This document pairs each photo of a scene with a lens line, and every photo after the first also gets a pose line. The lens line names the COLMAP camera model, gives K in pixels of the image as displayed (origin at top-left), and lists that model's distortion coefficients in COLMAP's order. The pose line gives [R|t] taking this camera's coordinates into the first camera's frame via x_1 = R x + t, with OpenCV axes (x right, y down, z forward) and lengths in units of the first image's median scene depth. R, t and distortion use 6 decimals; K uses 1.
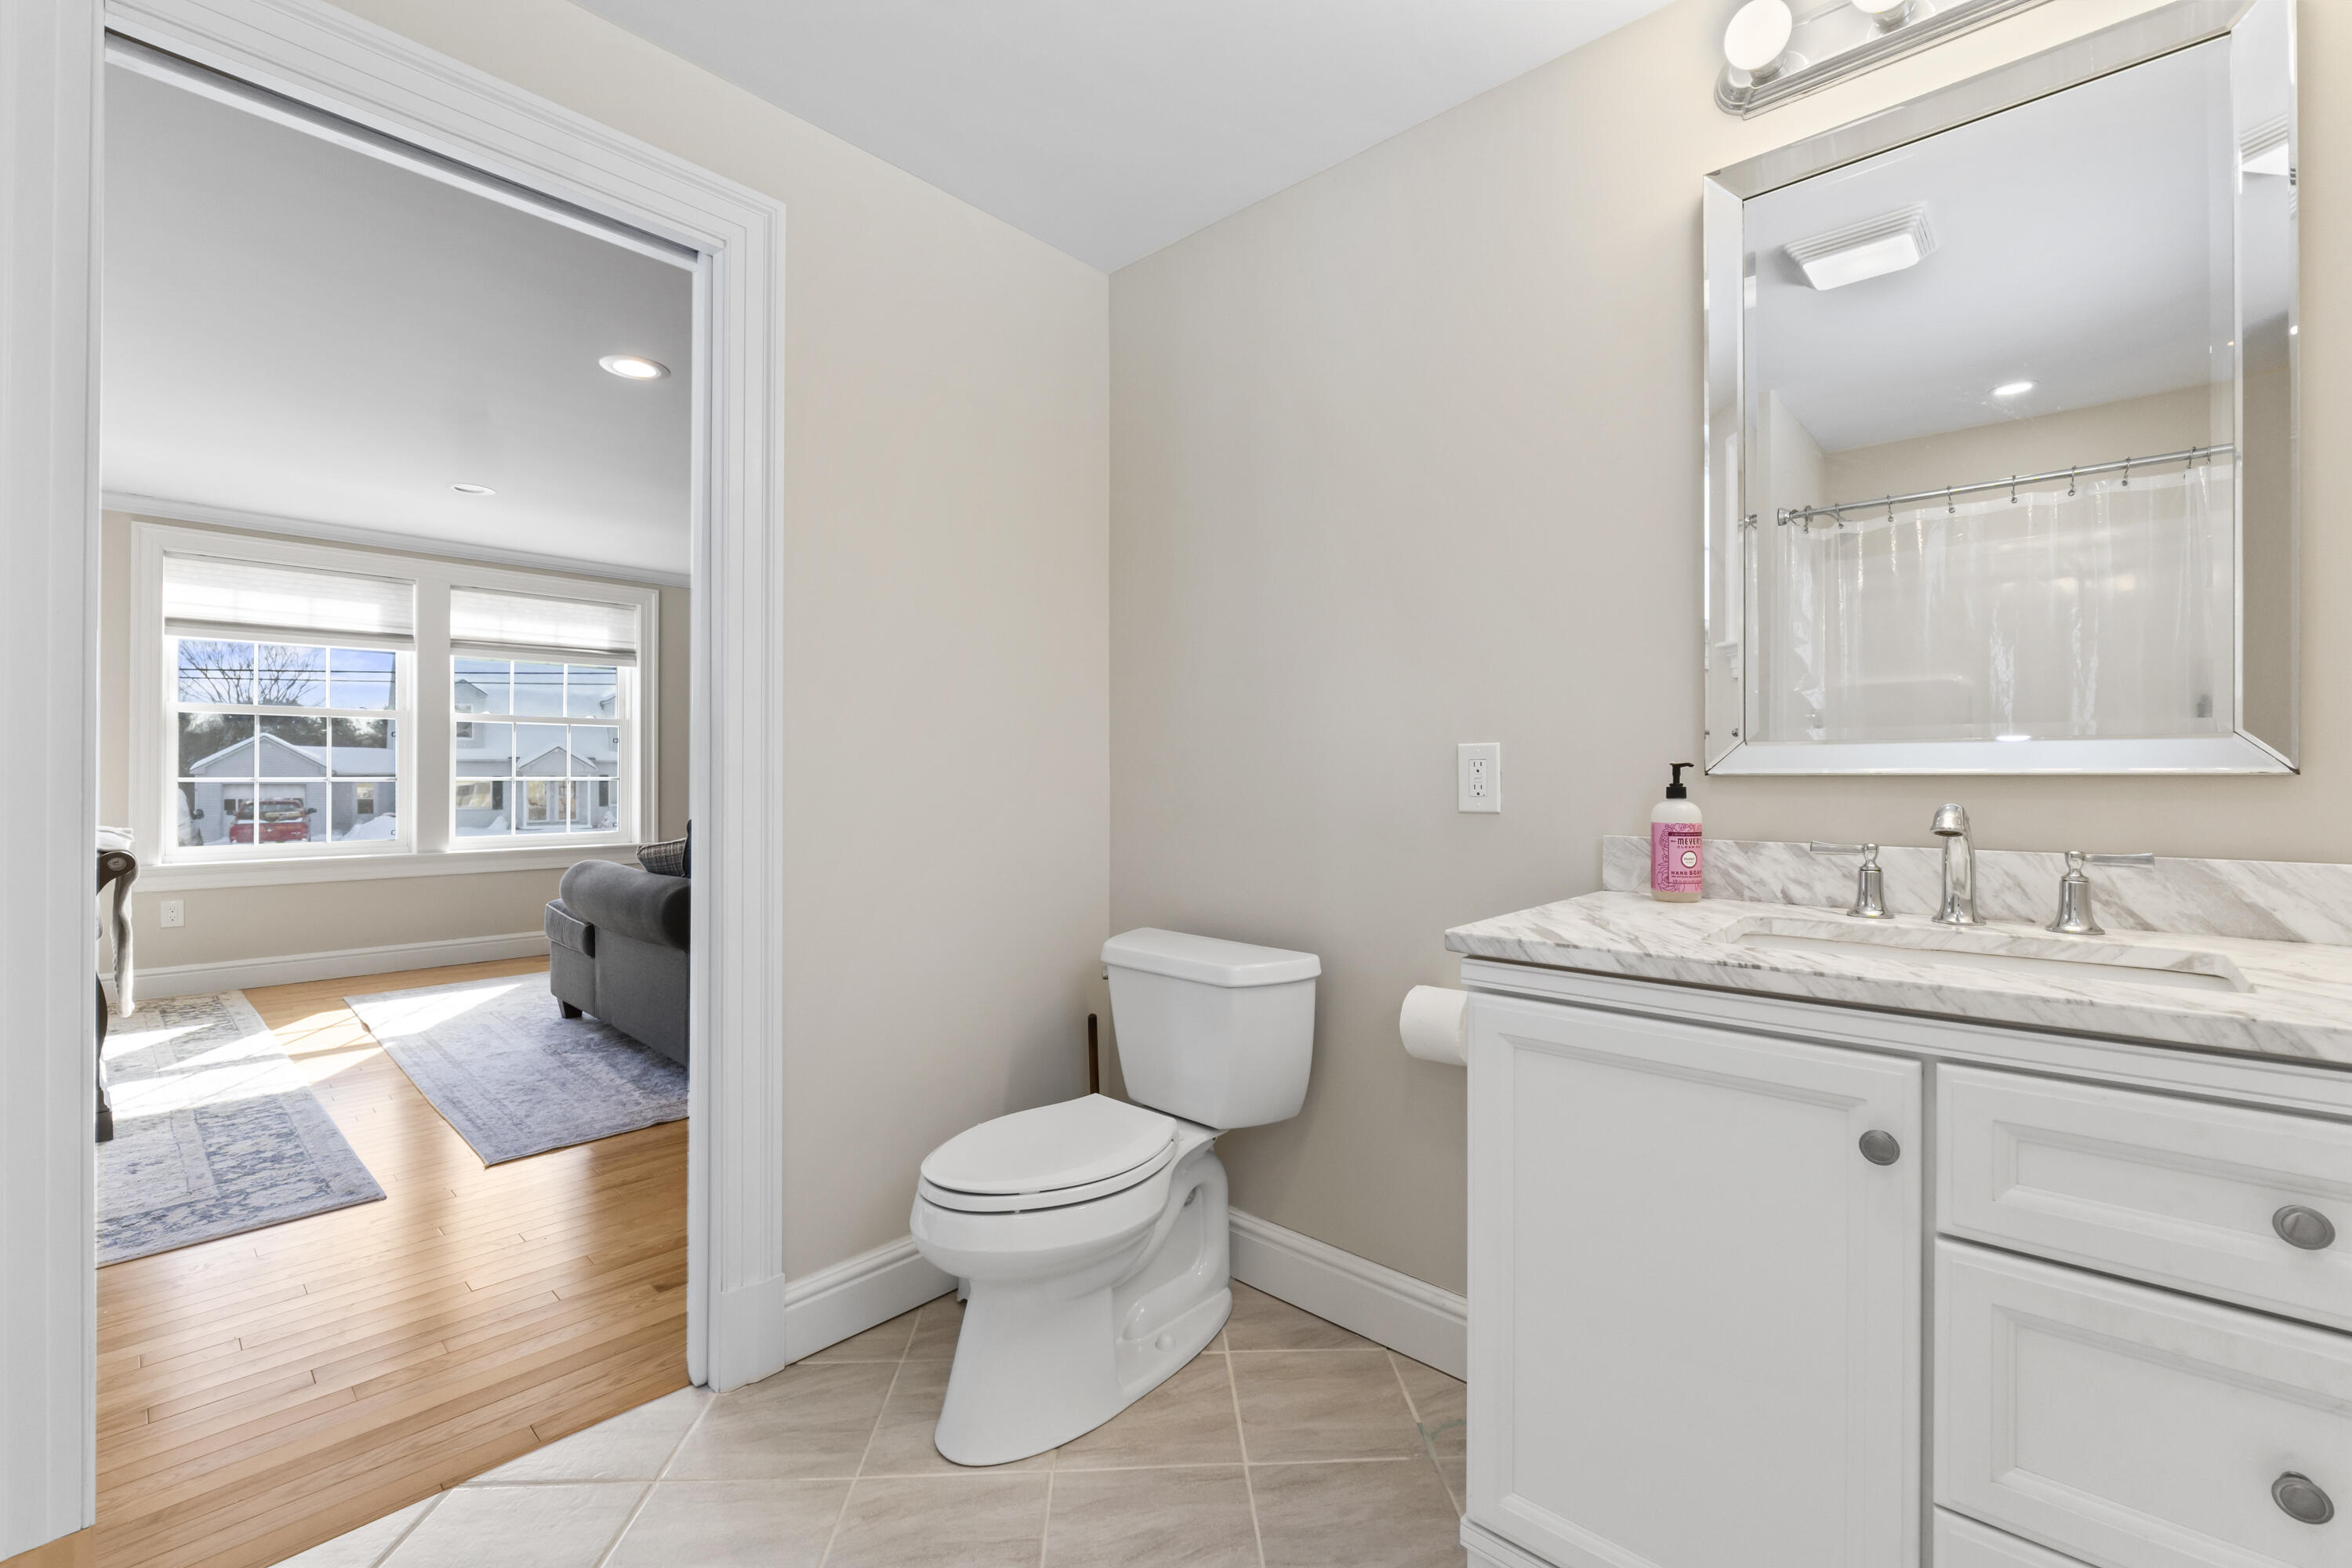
lens RADIAL K [[989.1, 0, 1203.3], [0, 989.1, 762.9], [0, 0, 1]] dist [-0.026848, -0.000089]
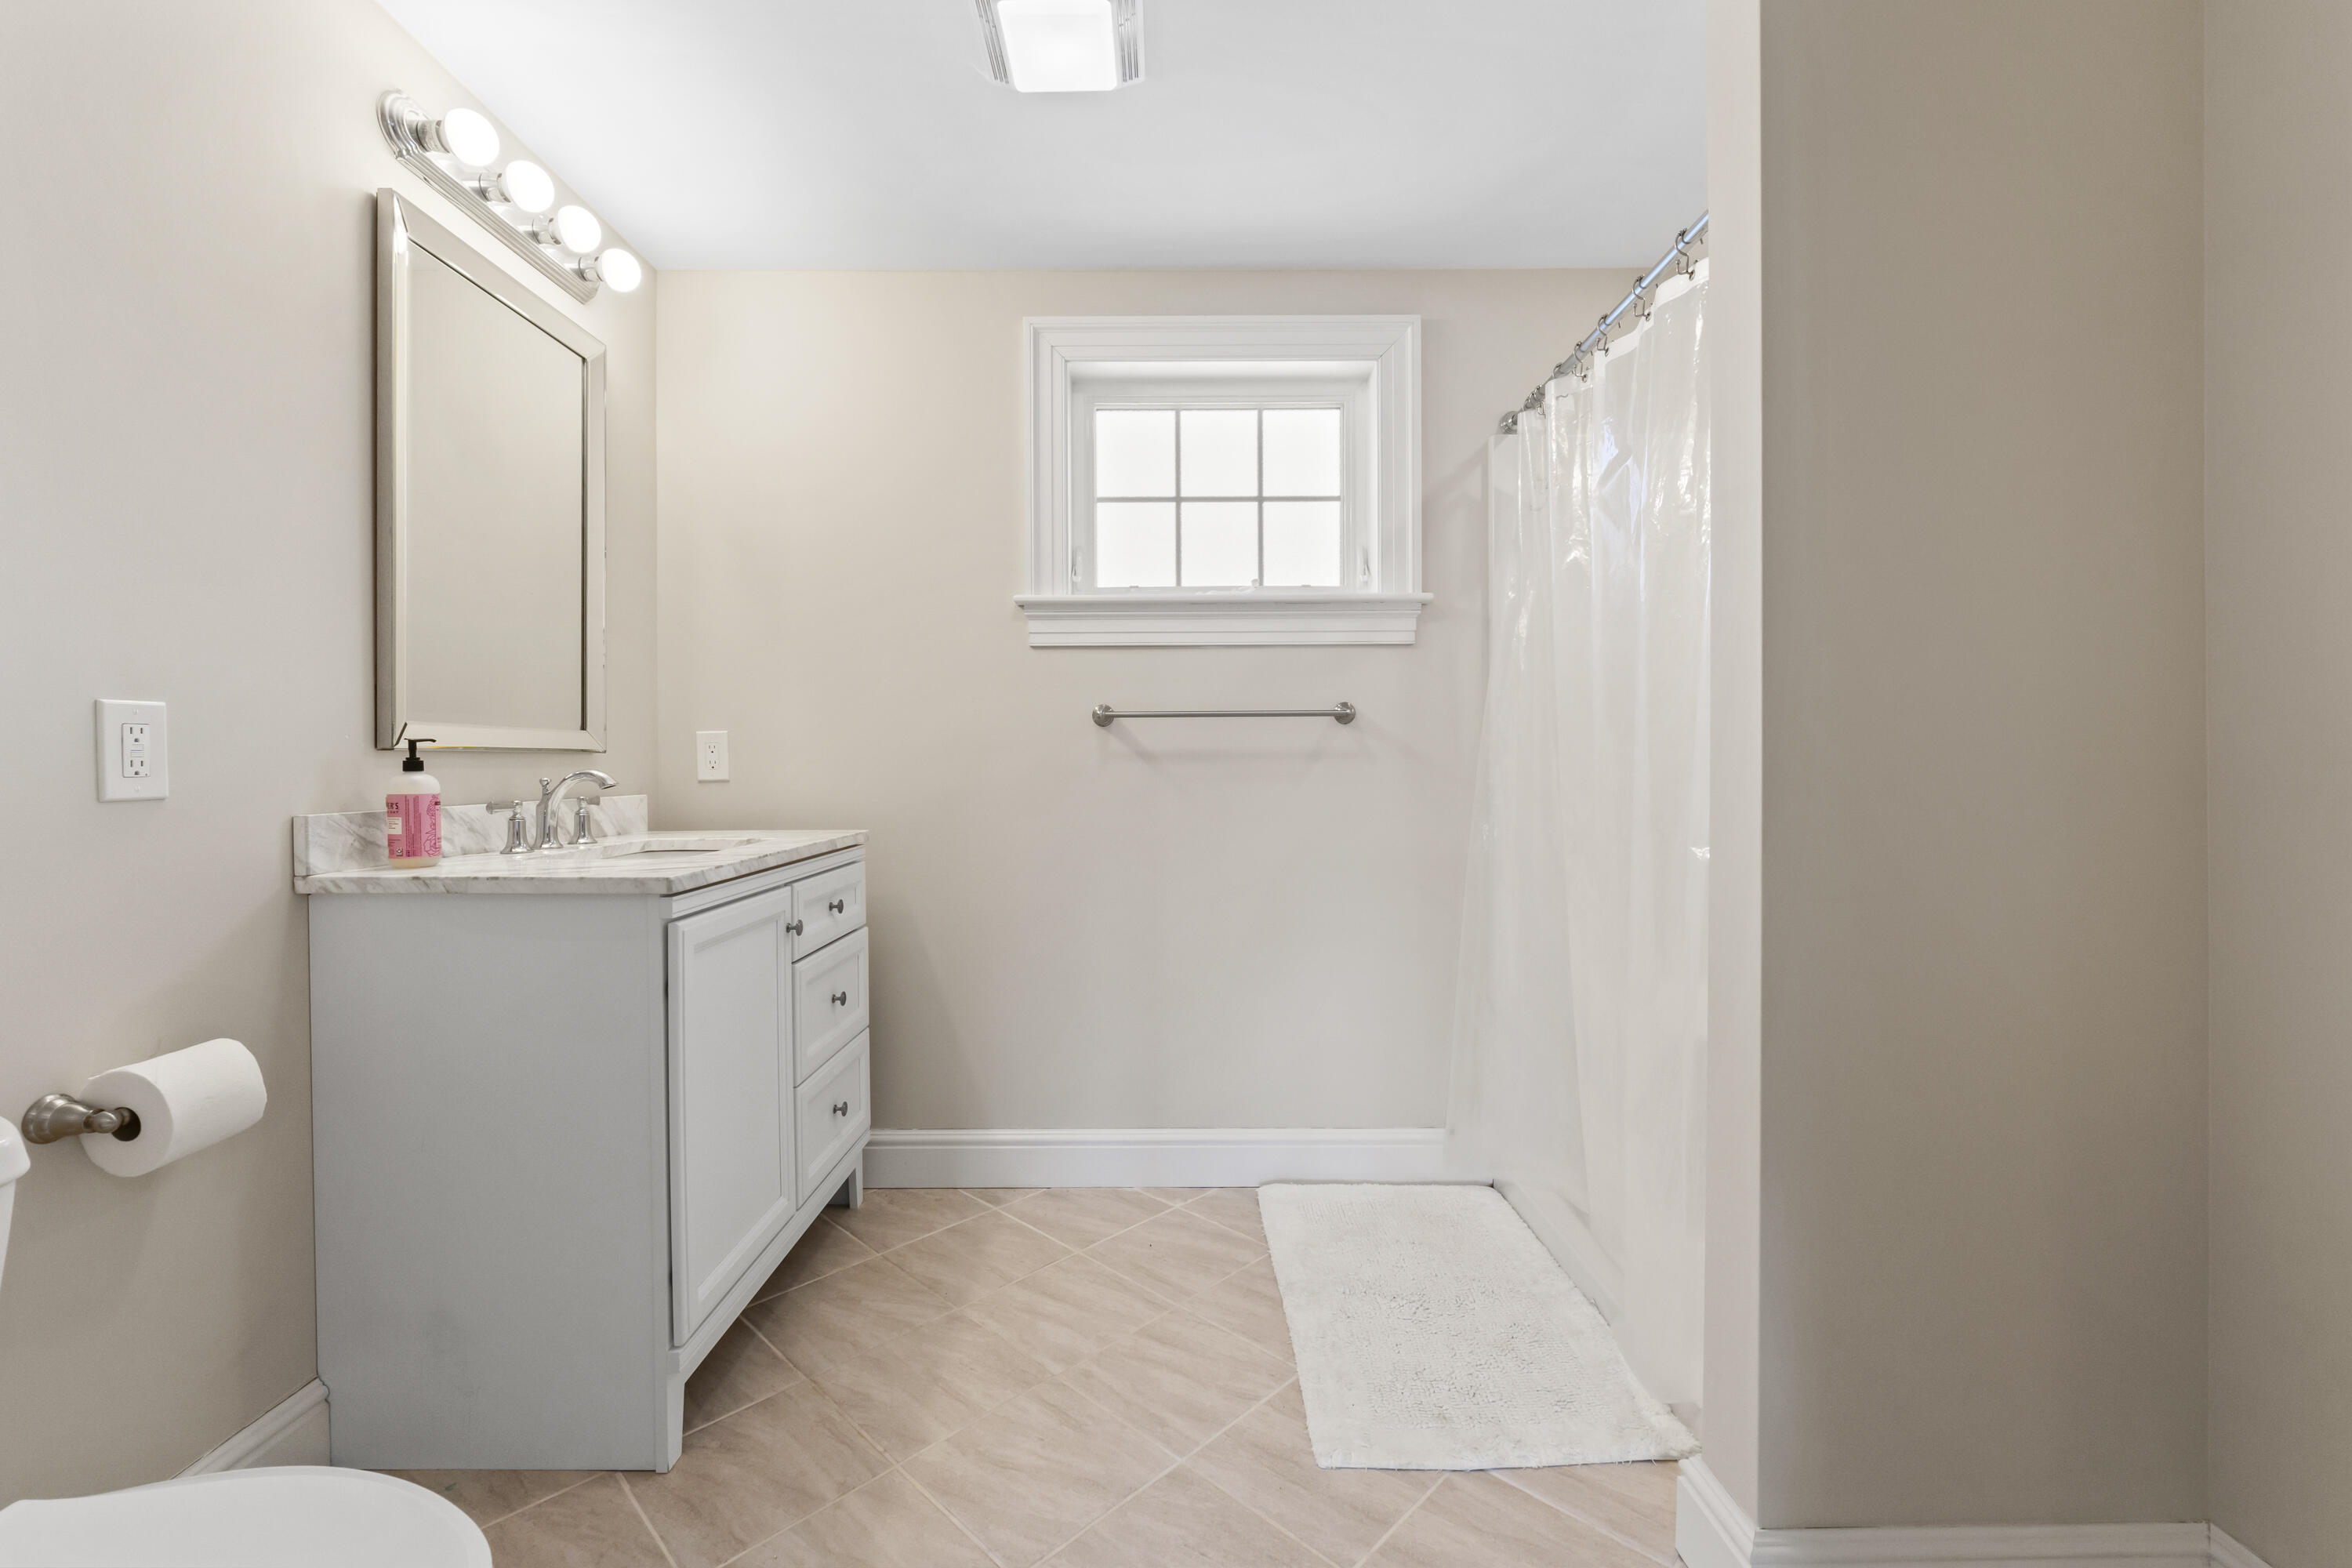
lens RADIAL K [[1017.5, 0, 1176.0], [0, 1017.5, 784.0], [0, 0, 1]] dist [-0.001623, -0.000356]
pose [[-0.660046, -0.004235, 0.751213, -0.531539], [0.006275, 0.999918, 0.011150, 0.025190], [-0.751199, 0.012074, -0.659966, 0.647574]]
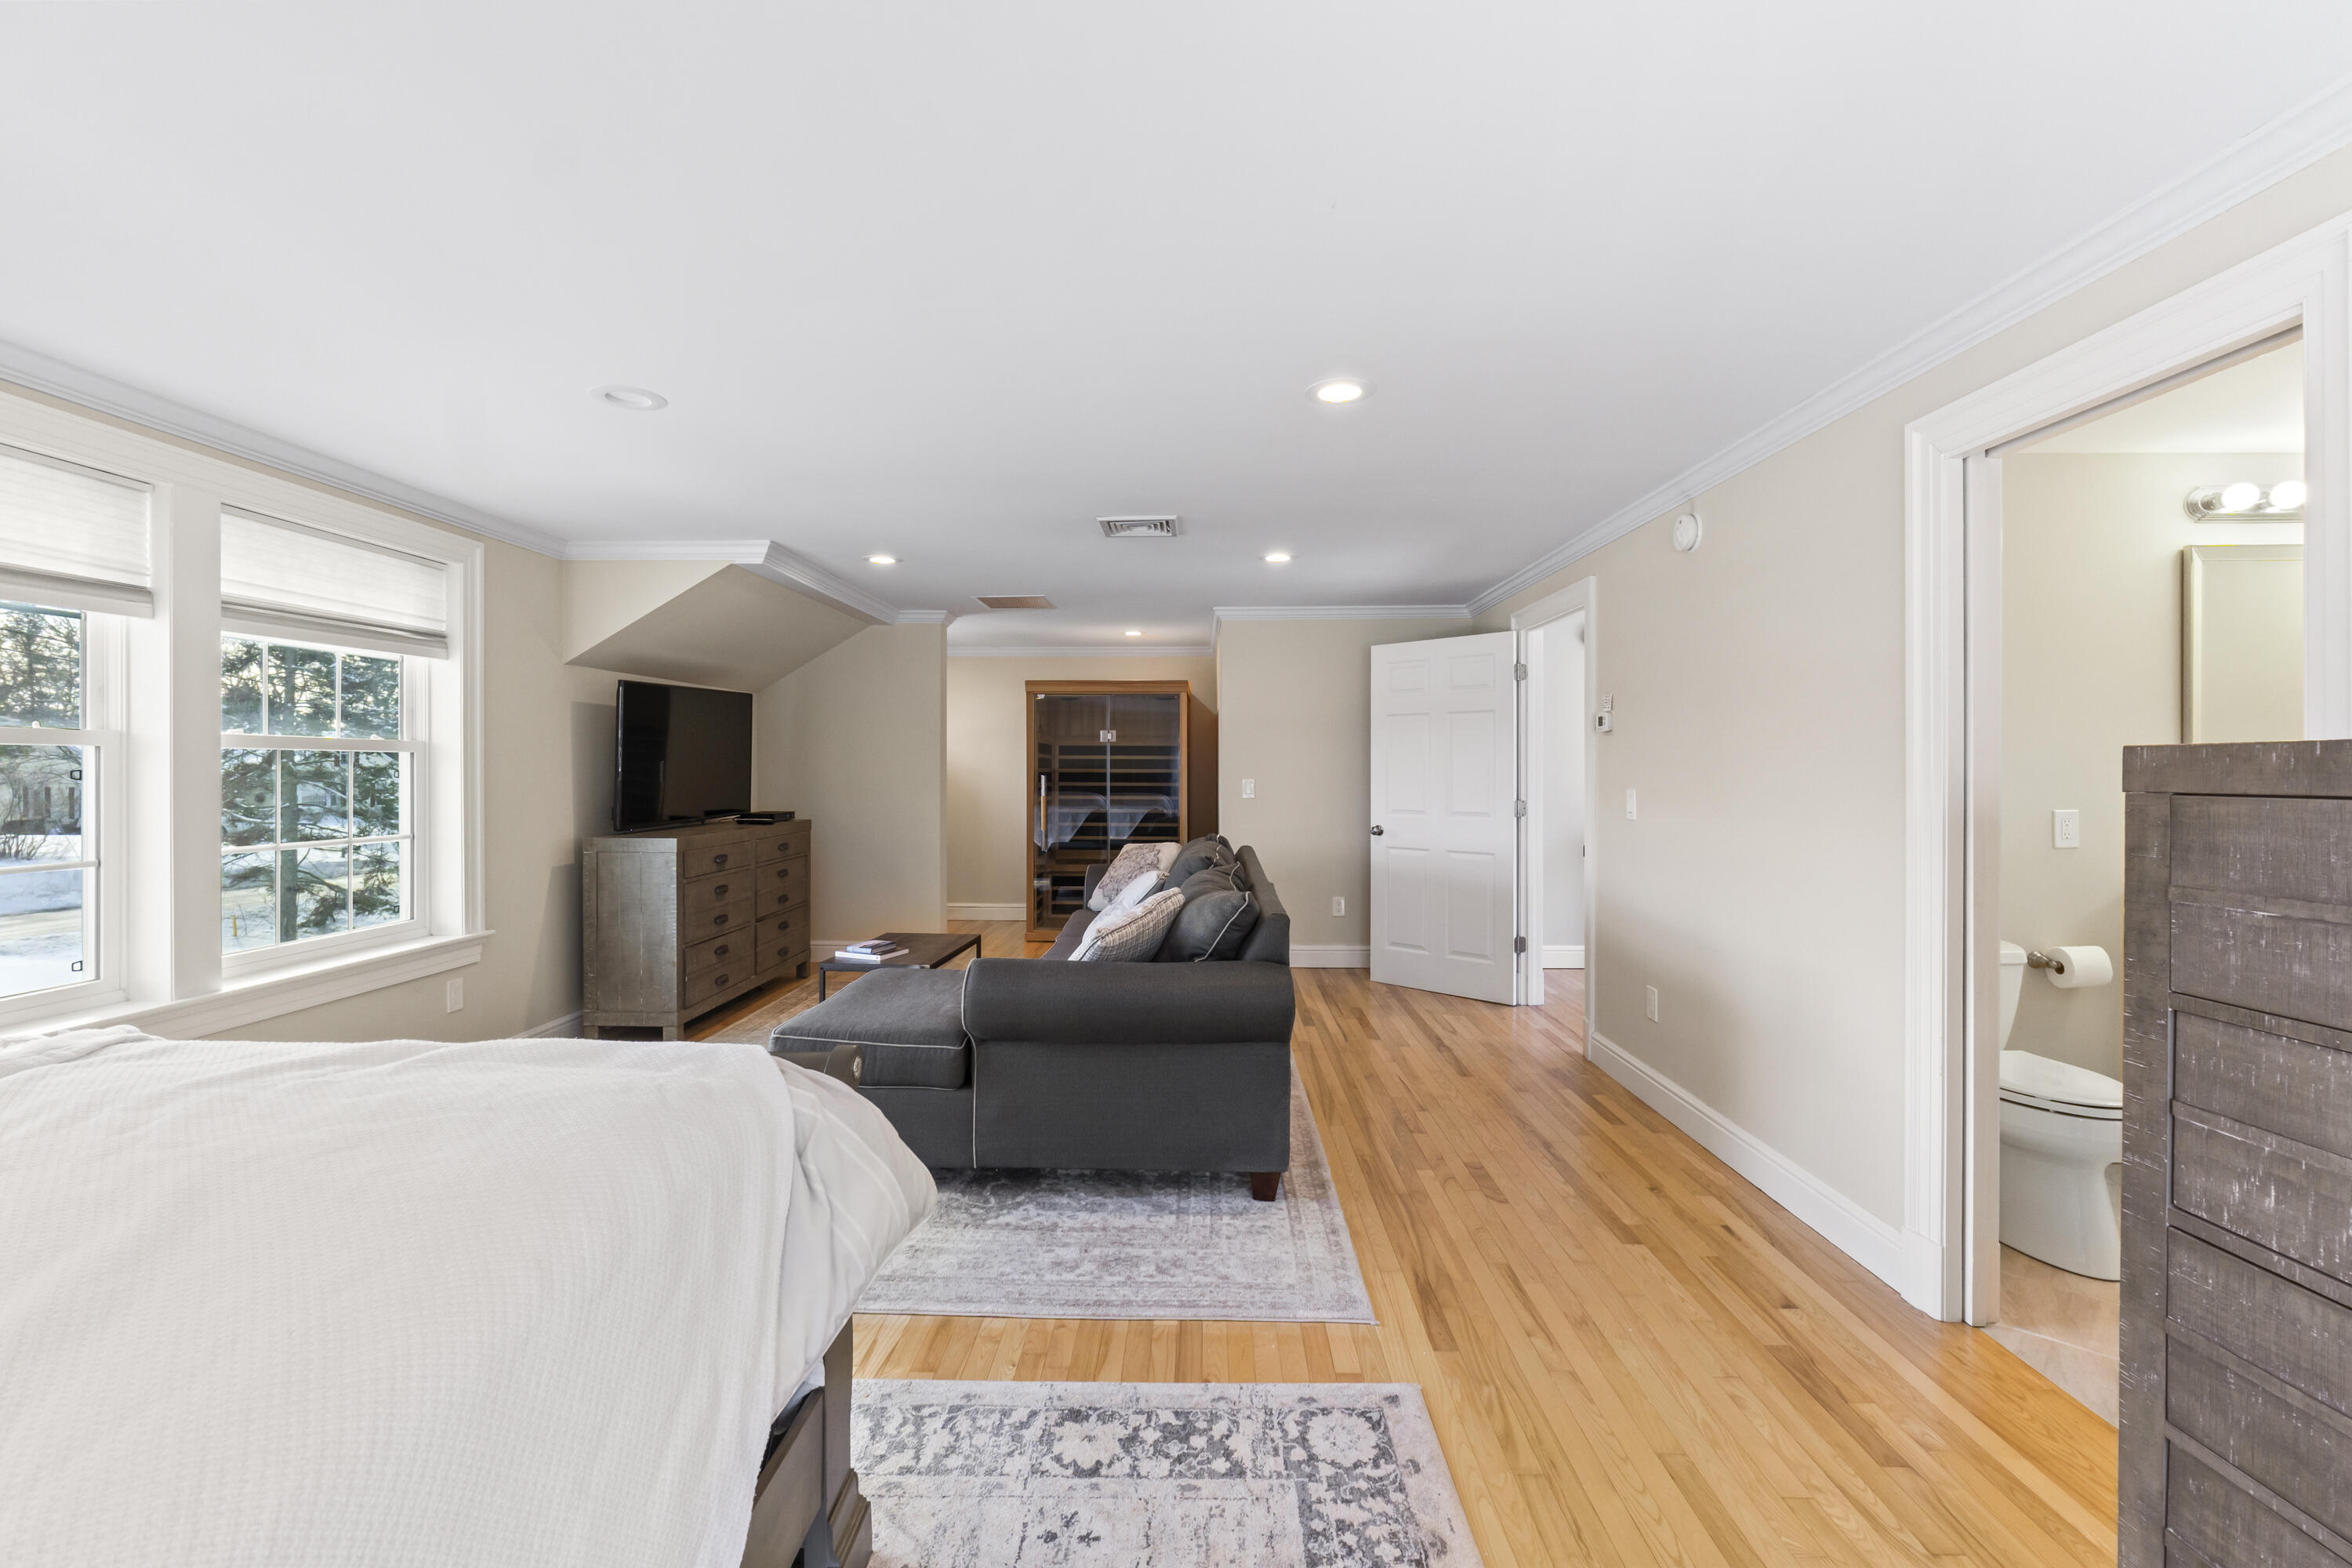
lens RADIAL K [[989.1, 0, 1203.3], [0, 989.1, 762.9], [0, 0, 1]] dist [-0.026848, -0.000089]
pose [[0.753699, 0.000951, 0.657219, -1.518627], [-0.000936, 0.999999, -0.000374, -0.076491], [-0.657219, -0.000333, 0.753699, 0.487569]]
